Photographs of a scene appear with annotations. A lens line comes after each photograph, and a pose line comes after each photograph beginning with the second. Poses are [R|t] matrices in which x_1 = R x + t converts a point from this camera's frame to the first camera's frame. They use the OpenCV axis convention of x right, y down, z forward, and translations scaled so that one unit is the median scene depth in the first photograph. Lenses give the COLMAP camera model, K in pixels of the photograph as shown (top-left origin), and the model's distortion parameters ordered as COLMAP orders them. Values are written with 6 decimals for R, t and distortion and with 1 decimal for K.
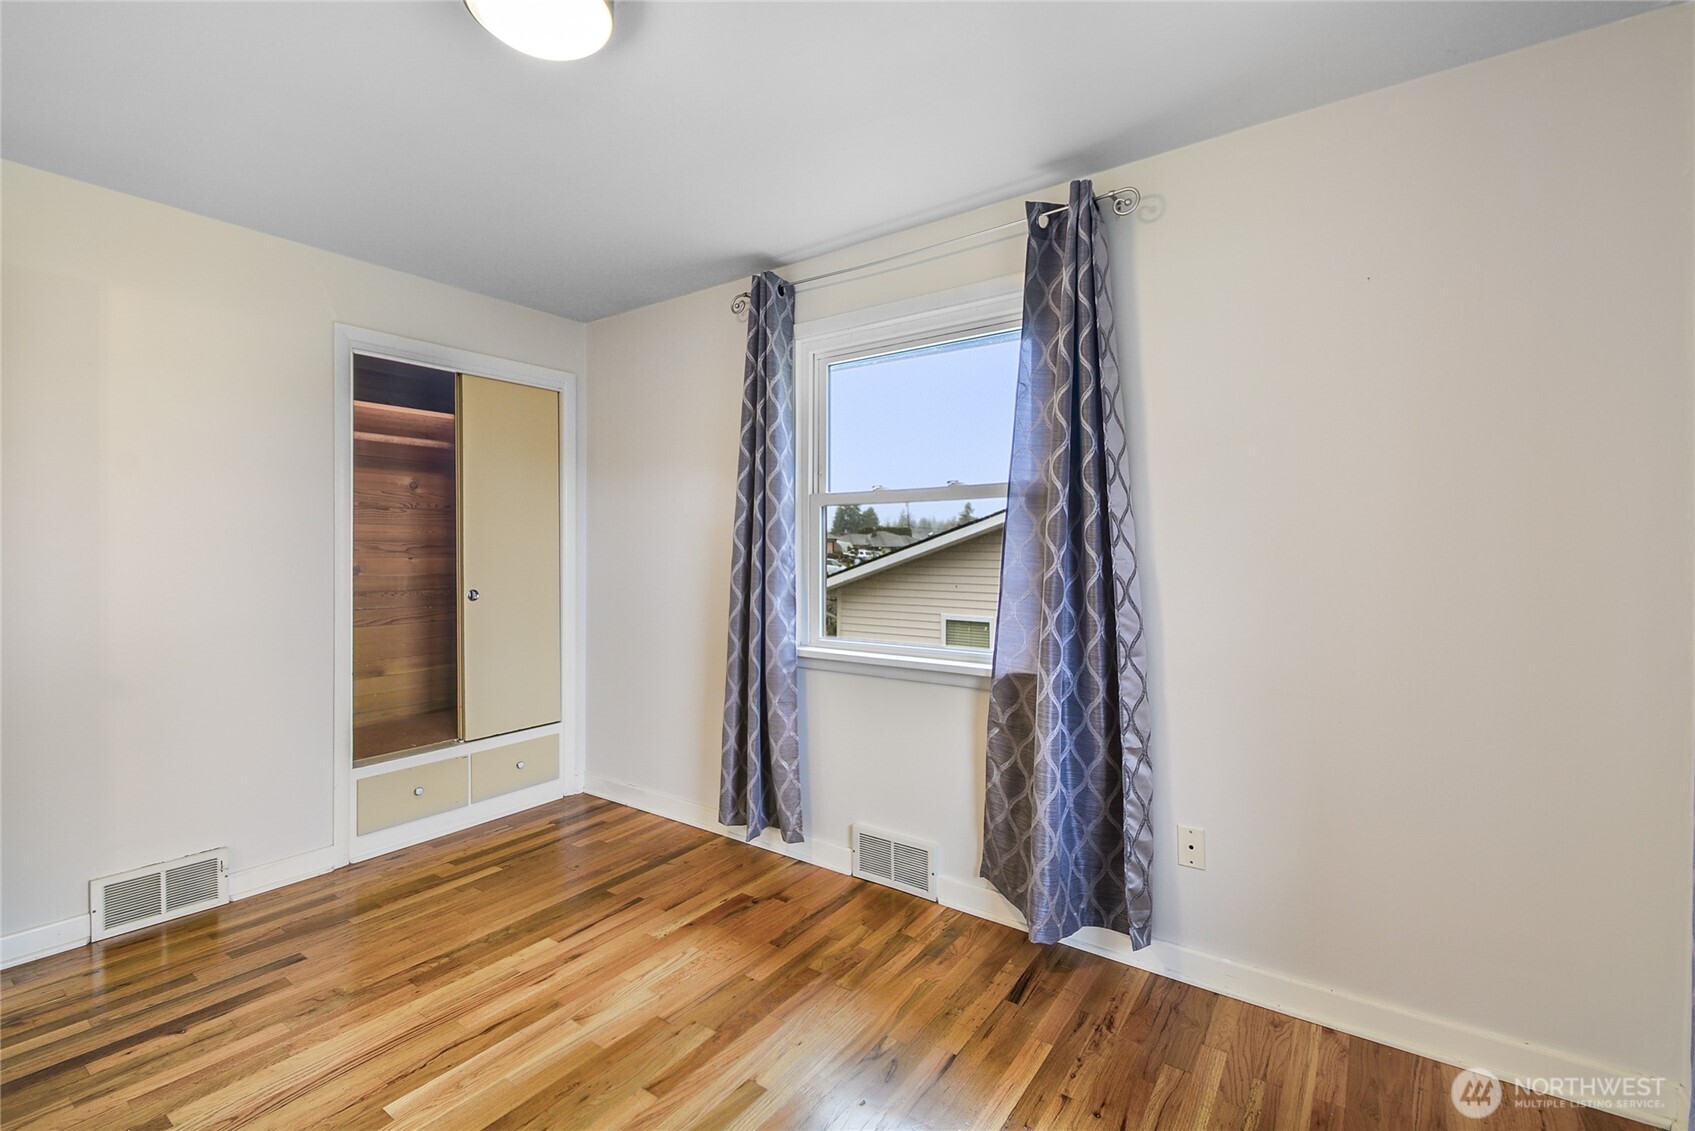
lens RADIAL K [[751.0, 0, 837.8], [0, 751.0, 561.5], [0, 0, 1]] dist [0.024945, -0.017560]
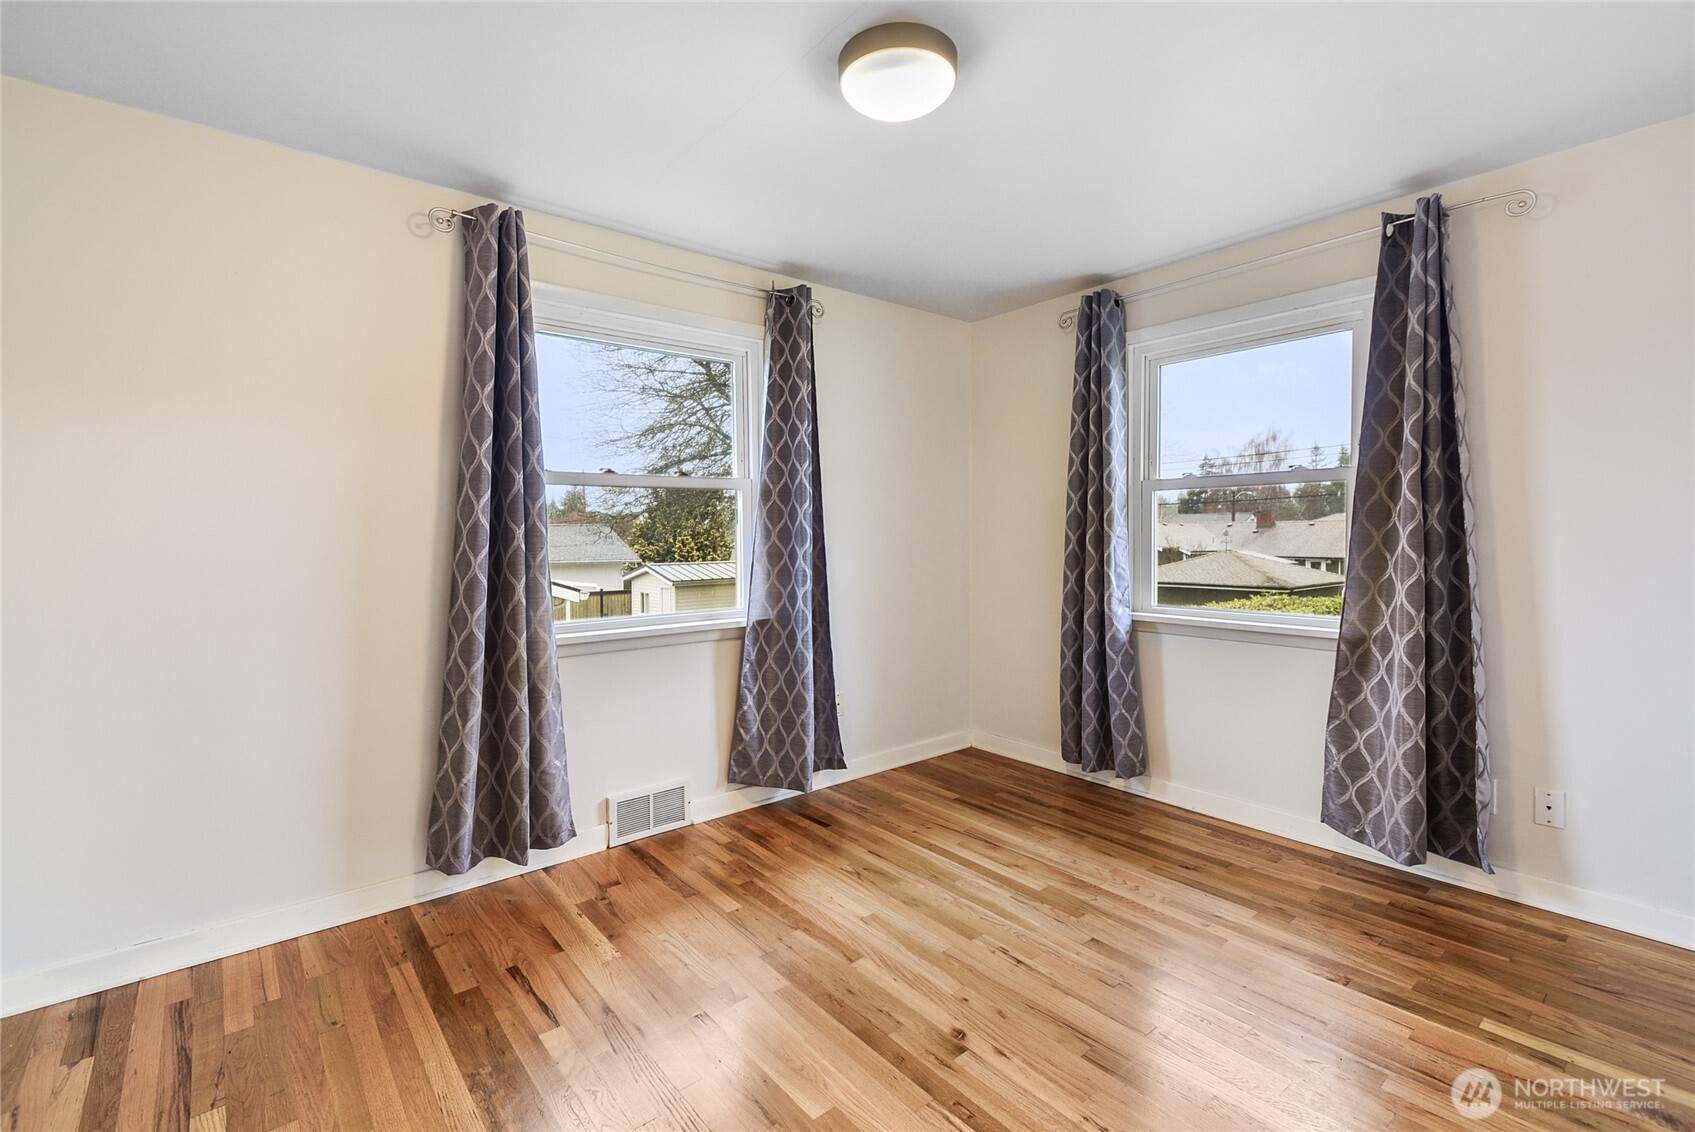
lens RADIAL K [[751.0, 0, 837.8], [0, 751.0, 562.0], [0, 0, 1]] dist [0.024945, -0.017560]
pose [[0.255358, -0.044621, 0.965816, -1.007880], [0.023429, 0.998927, 0.039956, -0.010359], [-0.966563, 0.012425, 0.256129, 0.487604]]
